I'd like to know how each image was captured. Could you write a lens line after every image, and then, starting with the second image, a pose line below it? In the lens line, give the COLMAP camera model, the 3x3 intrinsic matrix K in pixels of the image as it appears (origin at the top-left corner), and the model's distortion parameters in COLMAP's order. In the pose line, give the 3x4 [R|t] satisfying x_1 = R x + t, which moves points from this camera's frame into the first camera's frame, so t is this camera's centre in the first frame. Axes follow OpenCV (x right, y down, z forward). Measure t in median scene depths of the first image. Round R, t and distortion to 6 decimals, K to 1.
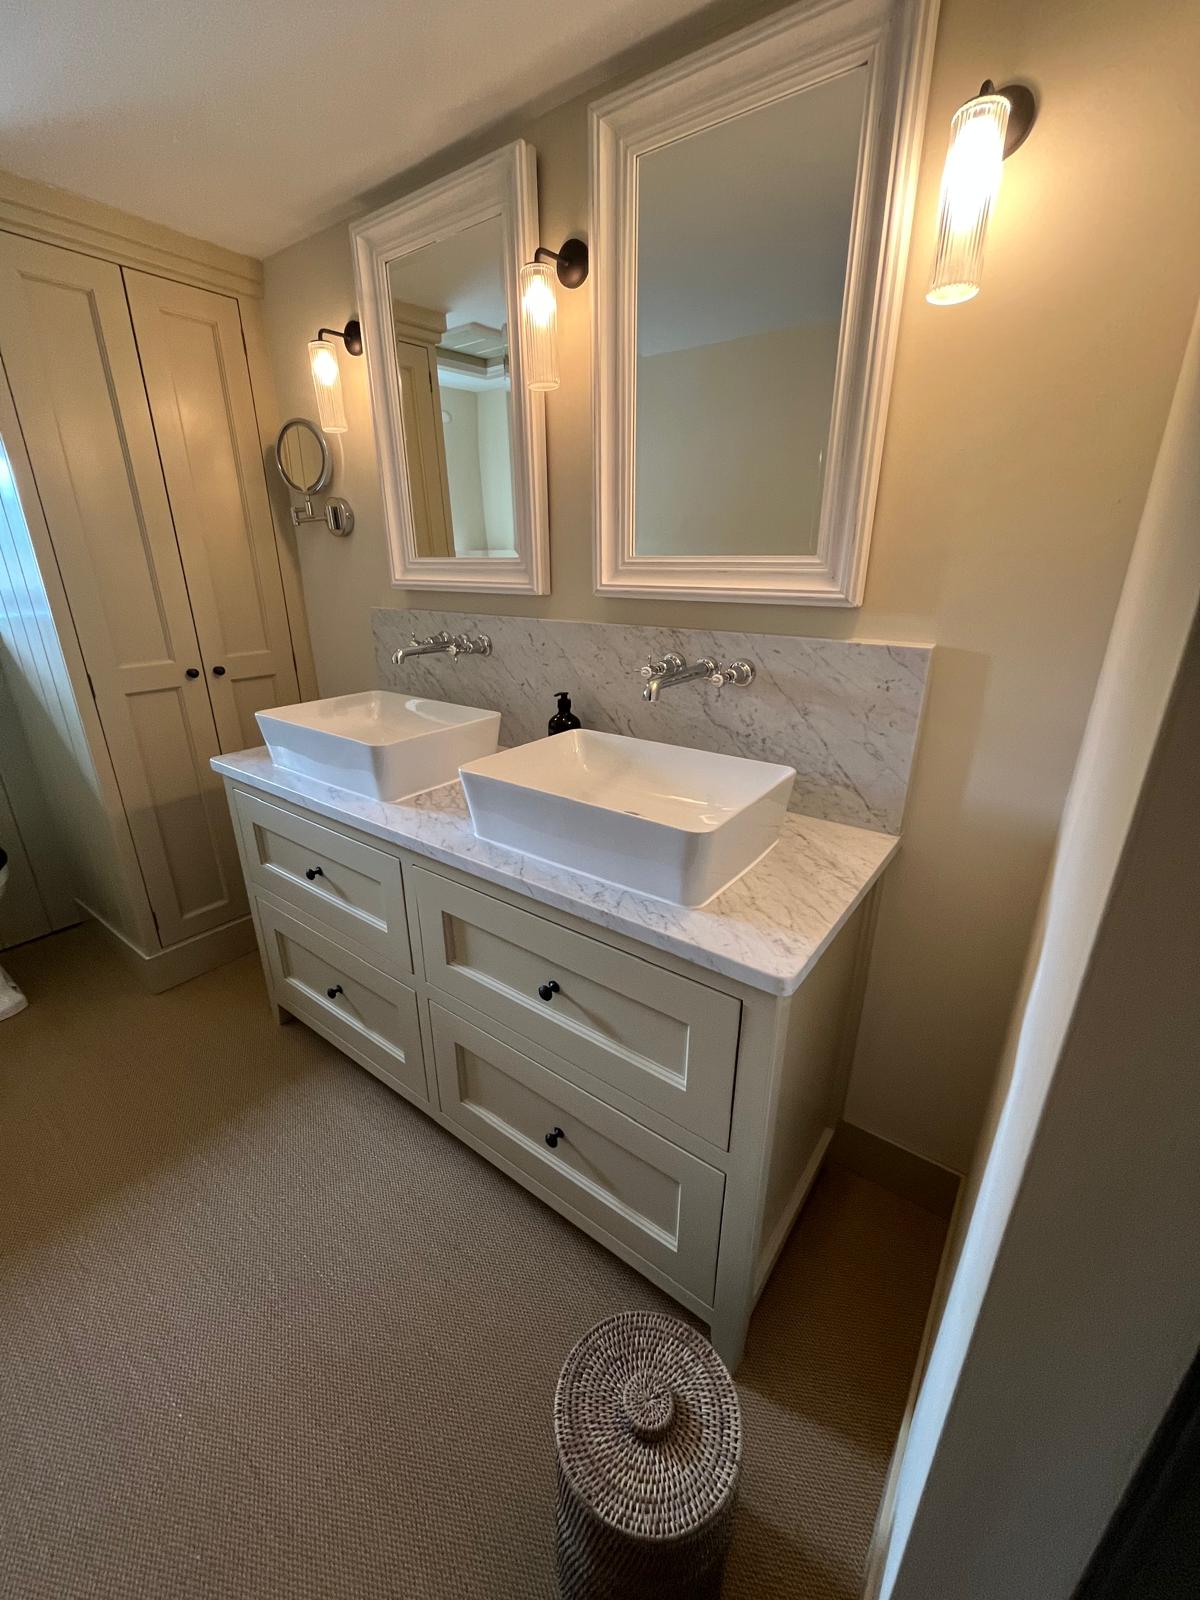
lens RADIAL K [[645.0, 0, 598.5], [0, 645.0, 793.7], [0, 0, 1]] dist [0.000353, -0.000030]
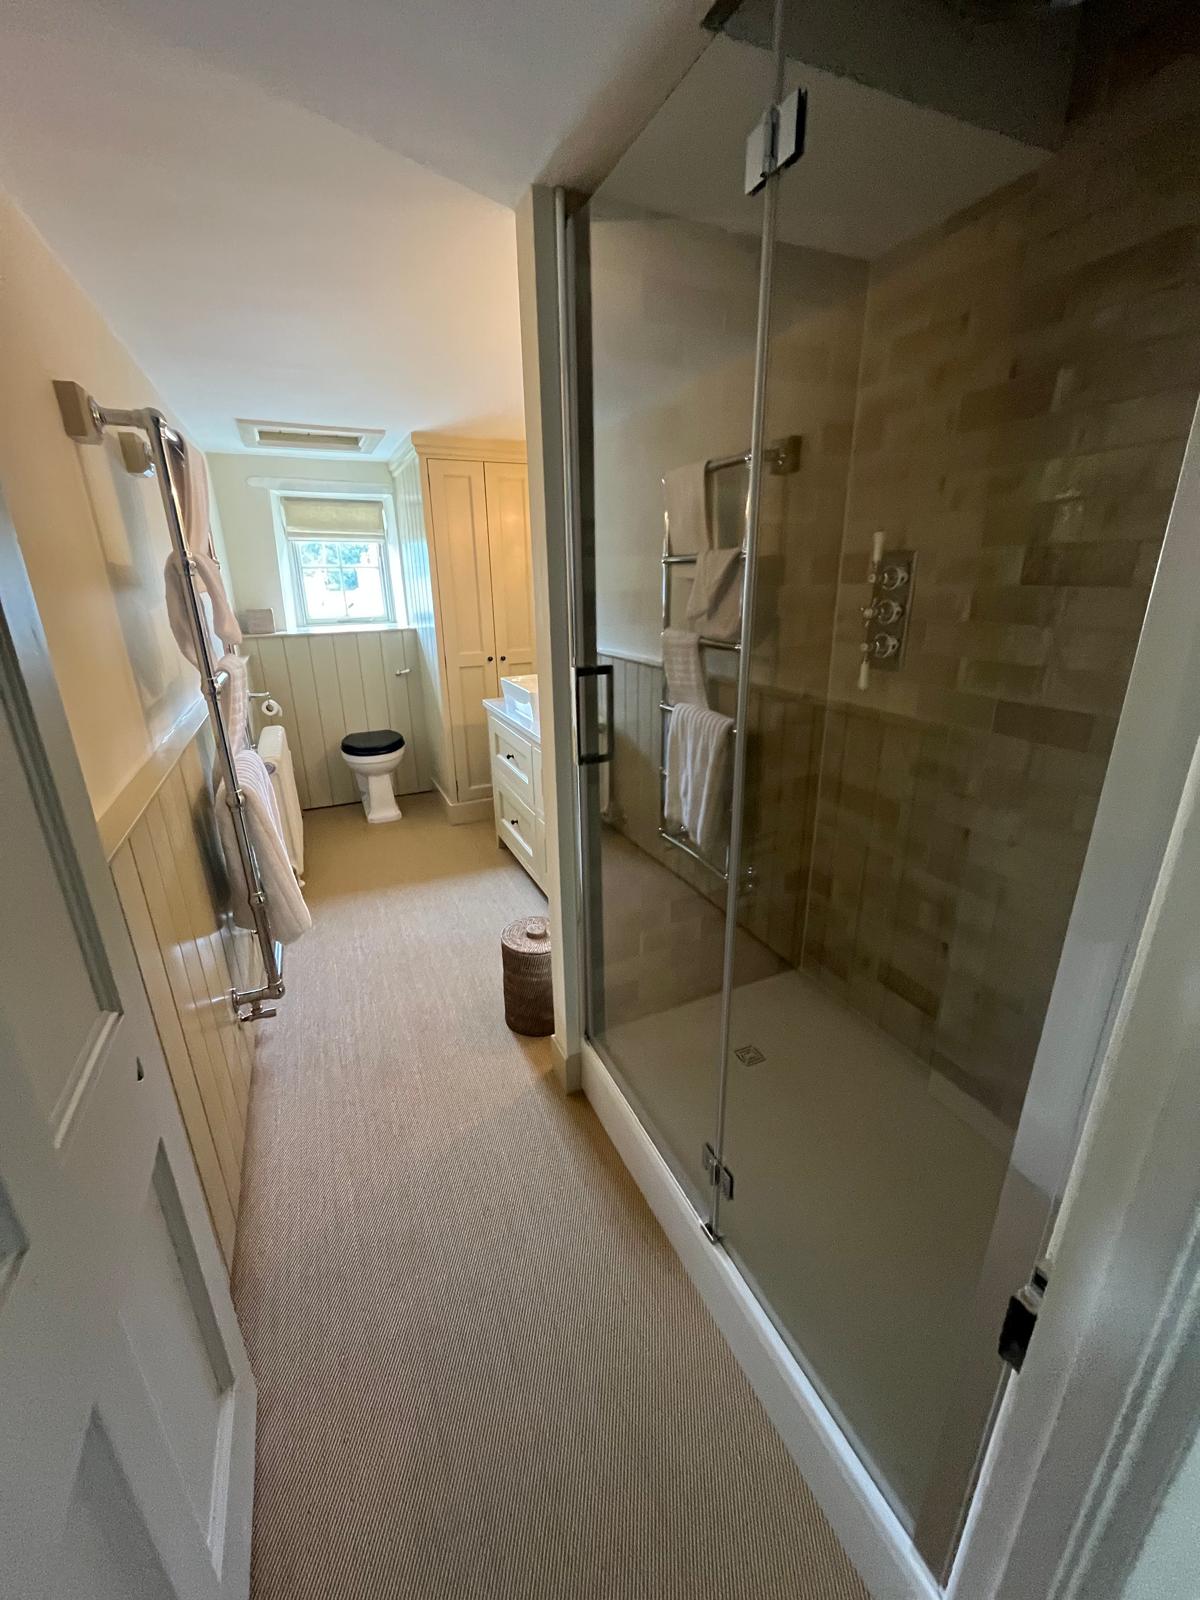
lens RADIAL K [[645.0, 0, 603.5], [0, 645.0, 799.7], [0, 0, 1]] dist [0.000353, -0.000030]
pose [[0.877129, 0.152695, -0.455334, 0.660976], [-0.155796, 0.987303, 0.030973, 0.125702], [0.454282, 0.043772, 0.889782, -0.584571]]
